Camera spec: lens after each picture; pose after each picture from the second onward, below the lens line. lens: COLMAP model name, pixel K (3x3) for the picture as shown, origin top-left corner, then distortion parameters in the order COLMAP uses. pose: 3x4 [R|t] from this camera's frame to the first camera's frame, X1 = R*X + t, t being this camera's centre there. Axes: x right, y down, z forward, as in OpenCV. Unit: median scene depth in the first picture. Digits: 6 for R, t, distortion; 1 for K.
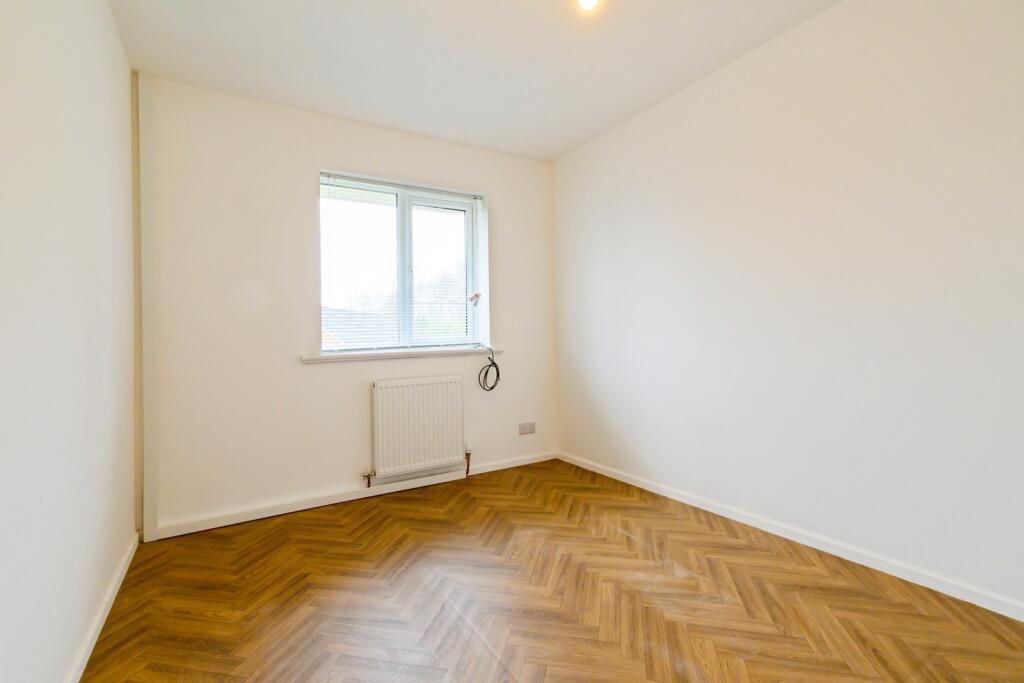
lens RADIAL K [[469.5, 0, 518.4], [0, 469.5, 325.3], [0, 0, 1]] dist [0.017524, 0.000625]
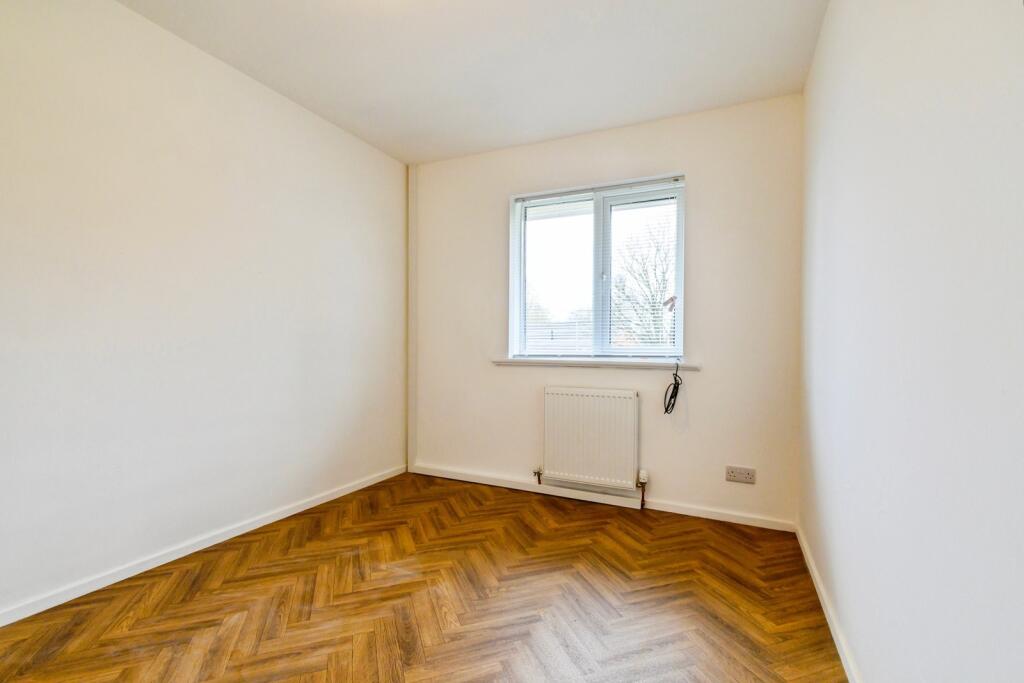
lens RADIAL K [[459.5, 0, 512.0], [0, 459.5, 341.5], [0, 0, 1]] dist [0.017101, 0.000547]
pose [[0.540333, 0.021003, -0.841189, 0.548843], [-0.005470, 0.999755, 0.021449, -0.003755], [0.841433, -0.006988, 0.540316, 0.398988]]
